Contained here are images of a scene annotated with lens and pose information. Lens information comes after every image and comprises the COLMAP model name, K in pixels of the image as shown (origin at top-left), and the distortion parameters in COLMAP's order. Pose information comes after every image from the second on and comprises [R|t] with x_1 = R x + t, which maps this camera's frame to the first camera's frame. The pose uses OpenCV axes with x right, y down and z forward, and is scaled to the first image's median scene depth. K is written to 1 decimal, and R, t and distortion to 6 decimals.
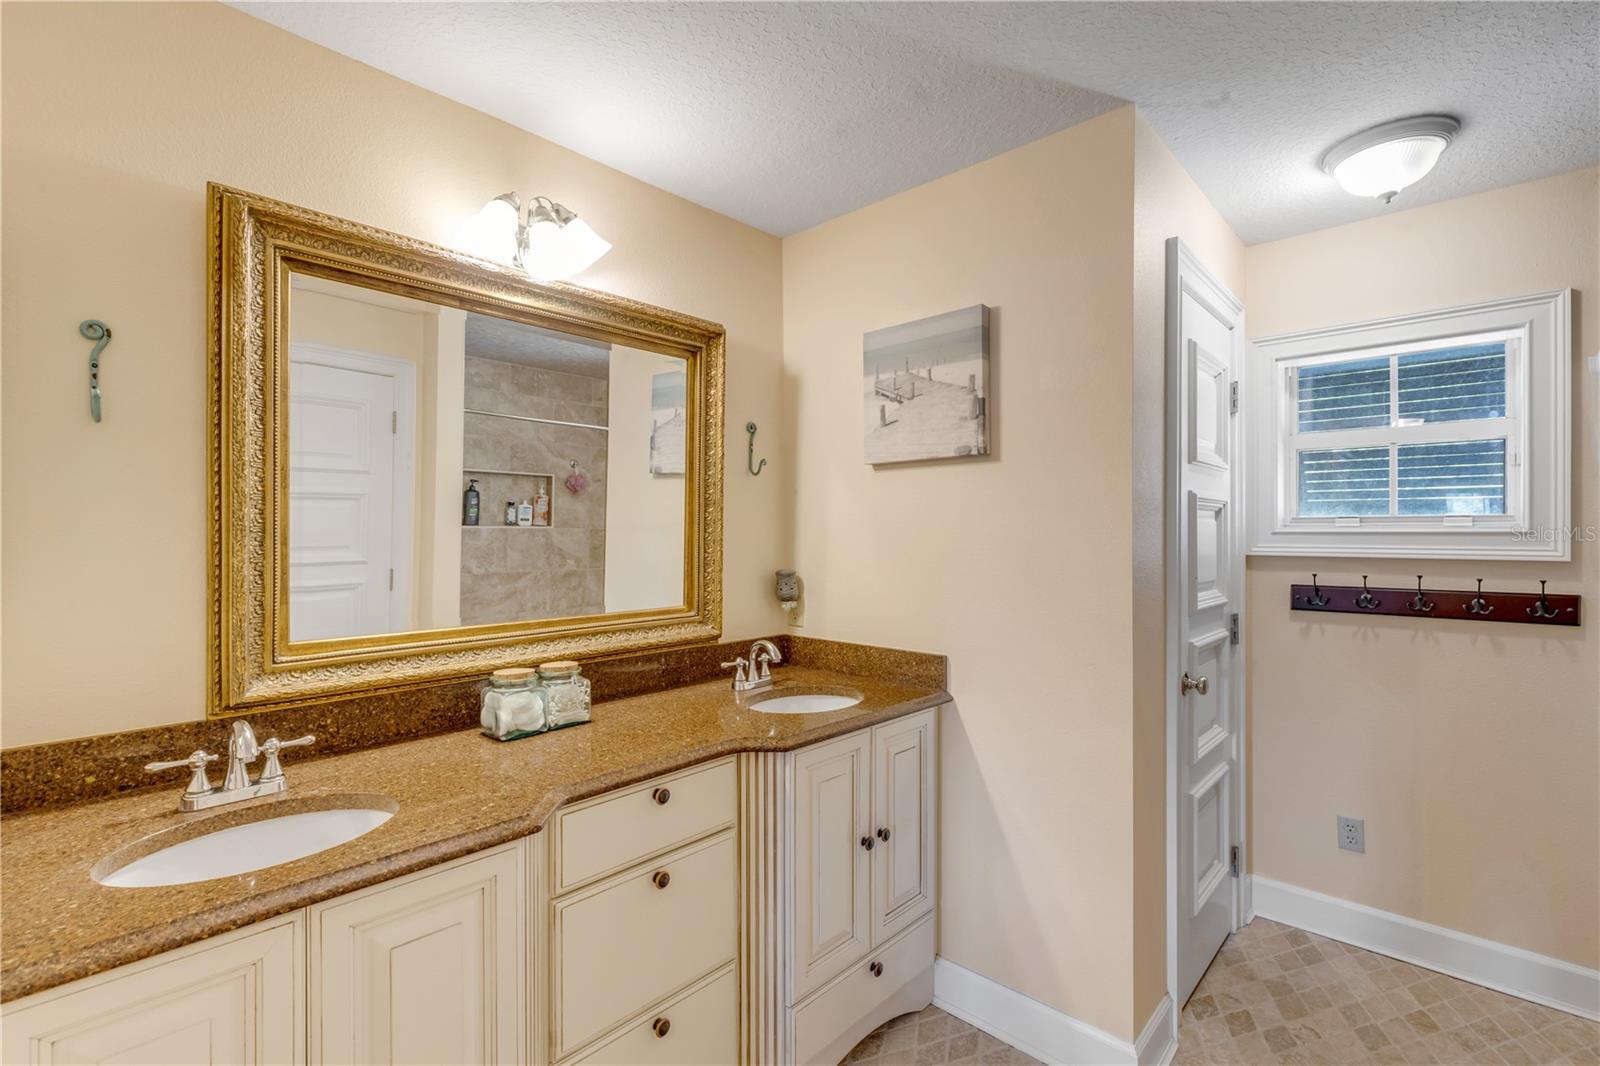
lens RADIAL K [[719.8, 0, 814.9], [0, 719.8, 535.8], [0, 0, 1]] dist [0.003450, -0.001502]
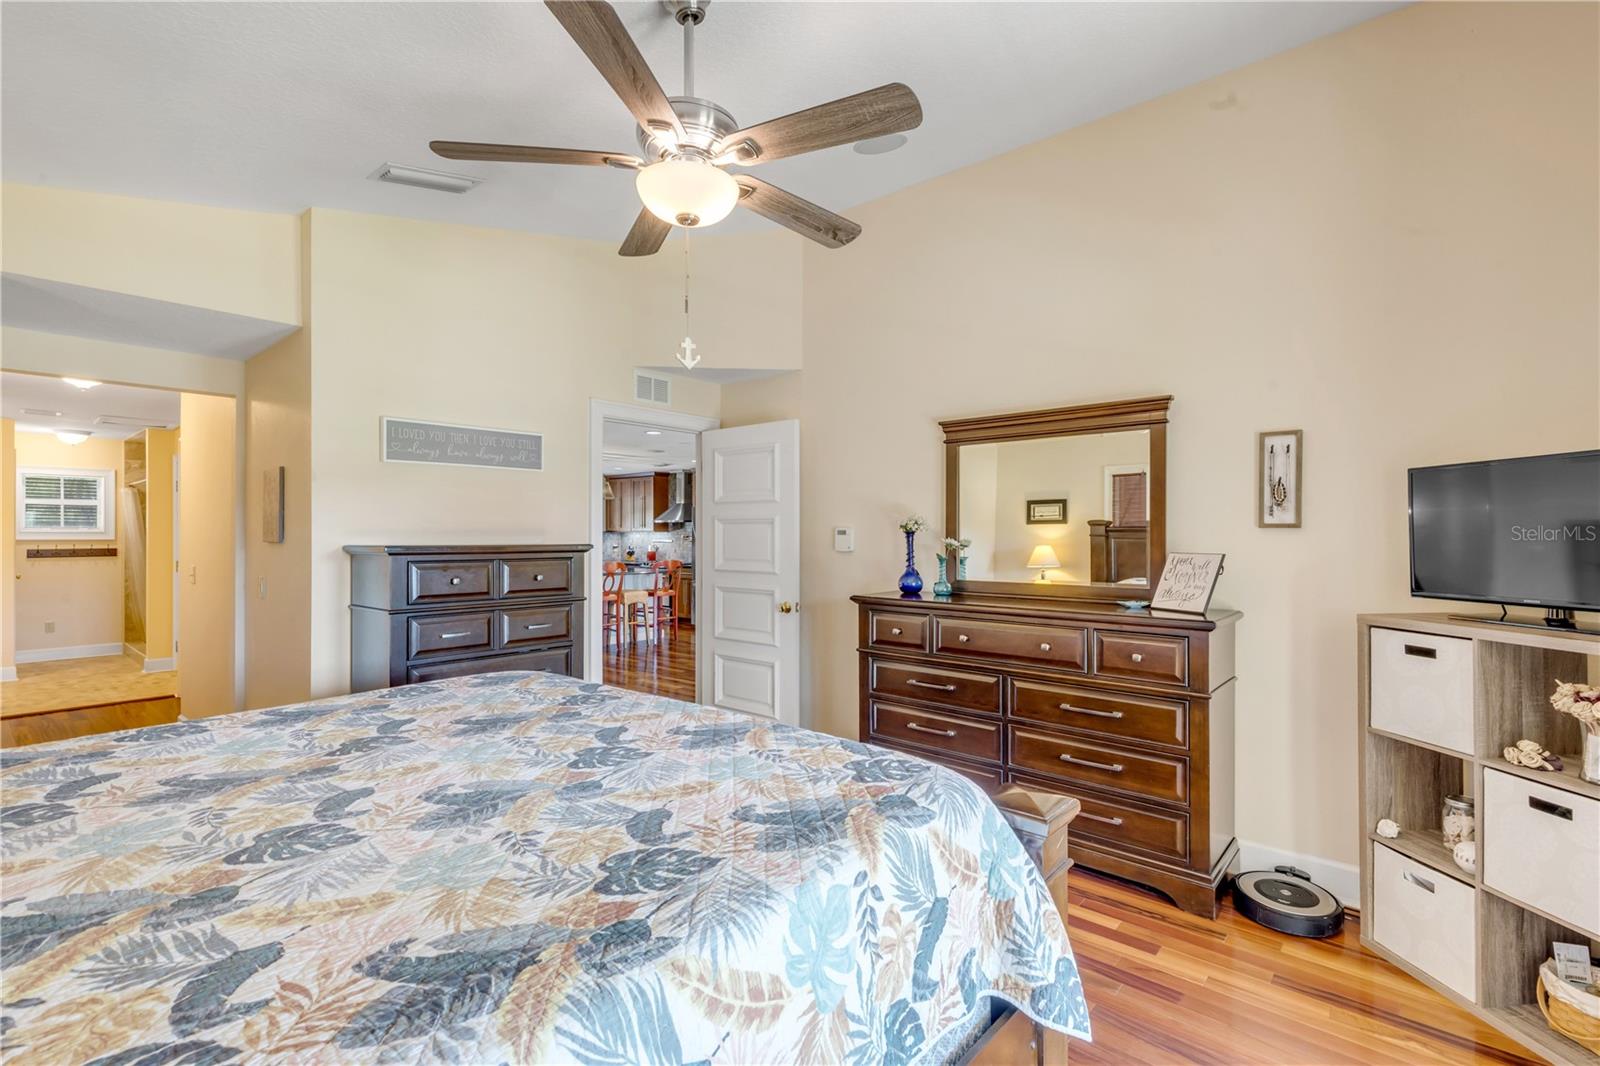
lens RADIAL K [[737.4, 0, 800.5], [0, 737.4, 540.2], [0, 0, 1]] dist [0.005240, -0.000983]
pose [[-0.041738, -0.006208, 0.999109, -3.216404], [0.001777, 0.999979, 0.006287, 0.019241], [-0.999127, 0.002038, -0.041726, -2.629253]]
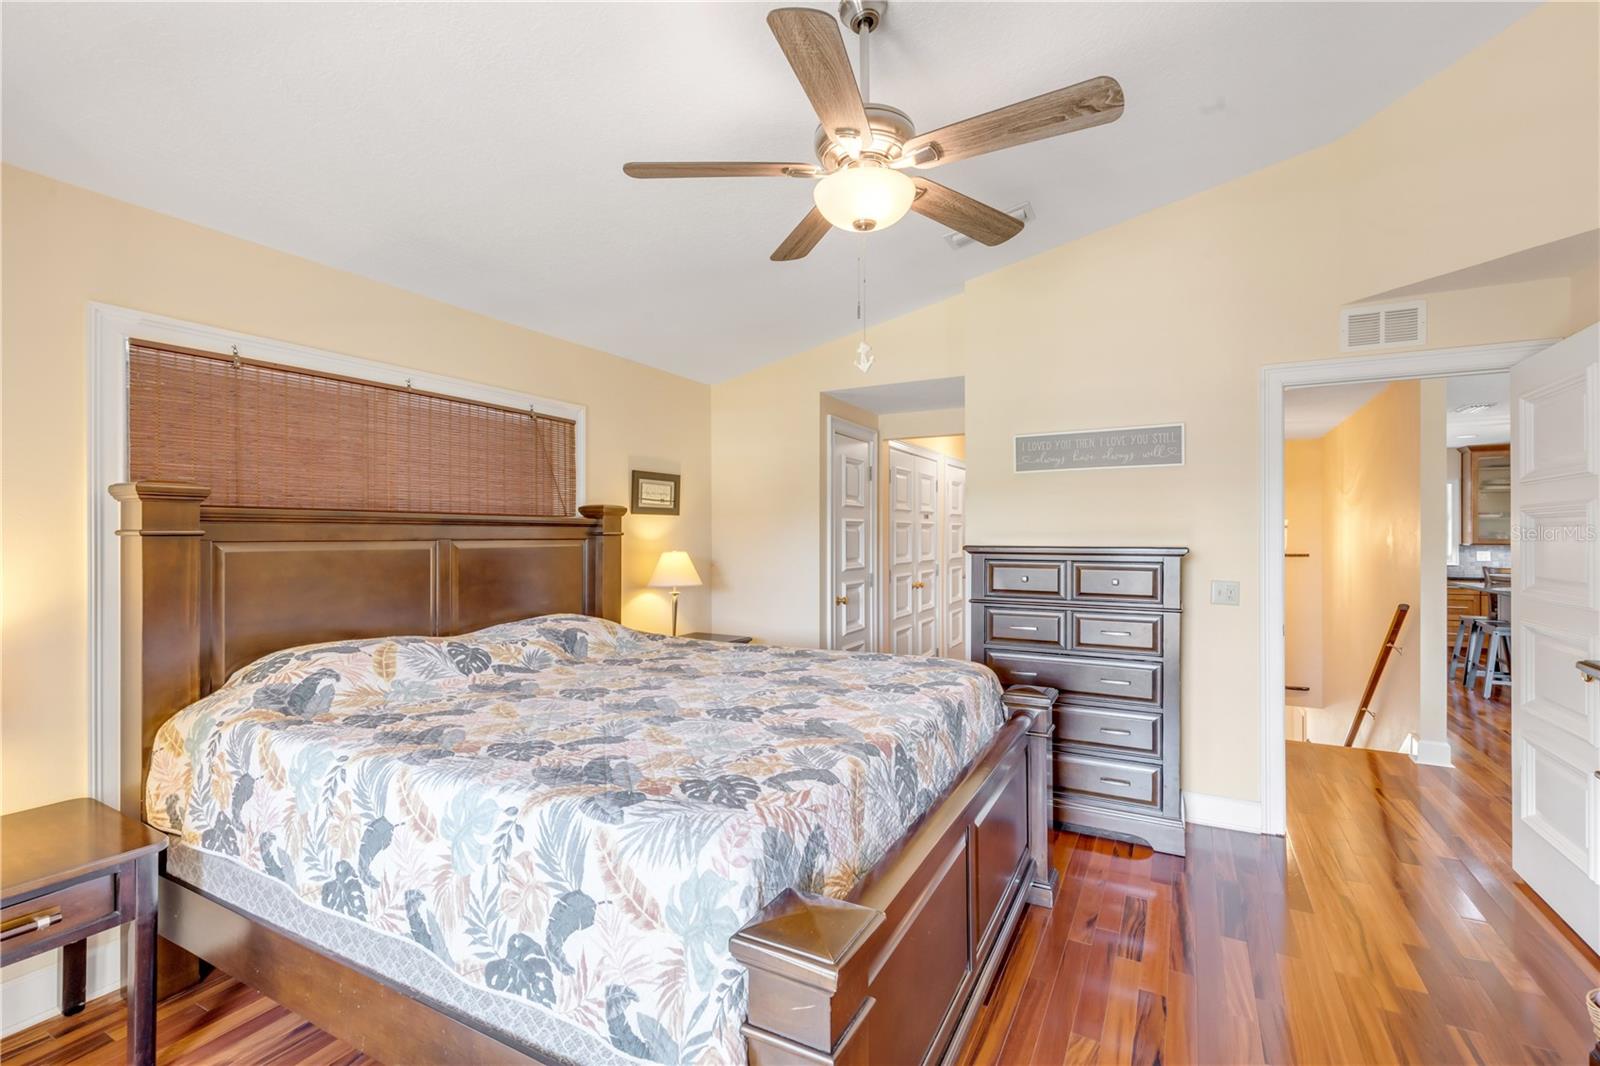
lens RADIAL K [[719.8, 0, 793.1], [0, 719.8, 541.4], [0, 0, 1]] dist [0.003450, -0.001502]
pose [[0.969320, -0.001487, 0.245797, -2.494592], [0.000326, 0.999989, 0.004761, 0.020060], [-0.245801, -0.004535, 0.969310, -3.517831]]
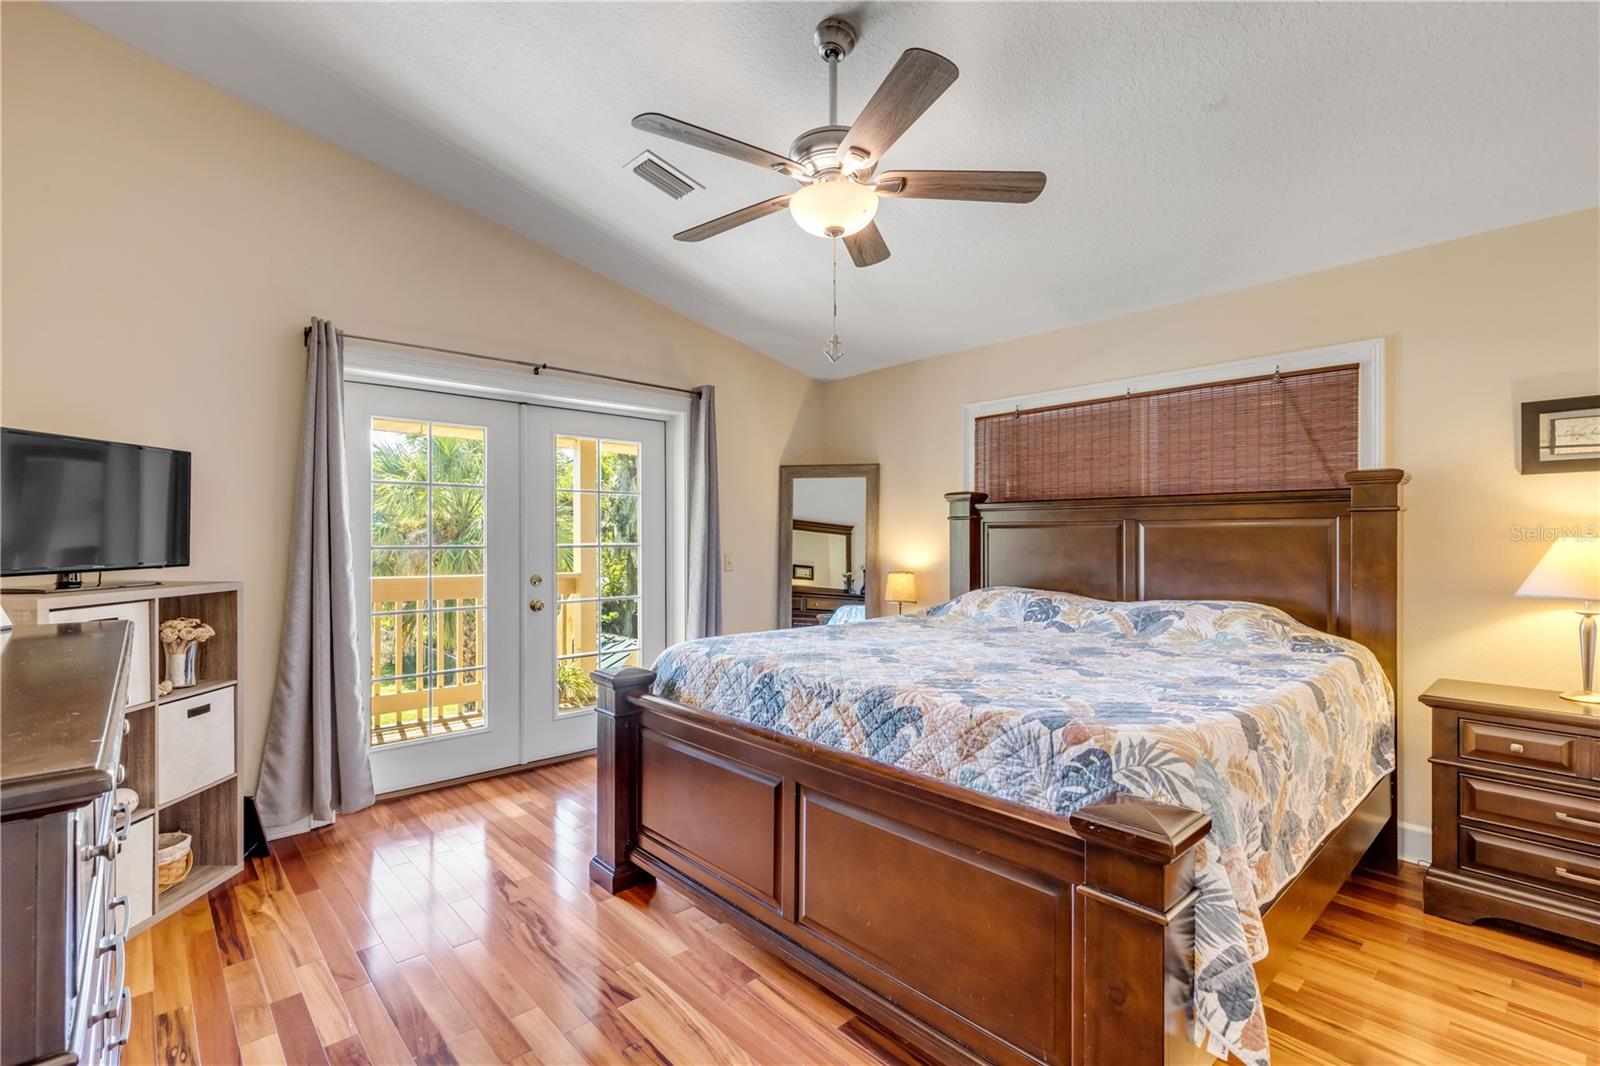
lens RADIAL K [[719.8, 0, 783.4], [0, 719.8, 535.3], [0, 0, 1]] dist [0.003450, -0.001502]
pose [[-0.094442, -0.000667, -0.995530, -0.927396], [-0.004329, 0.999991, -0.000259, 0.066683], [0.995521, 0.004286, -0.094444, -2.482611]]
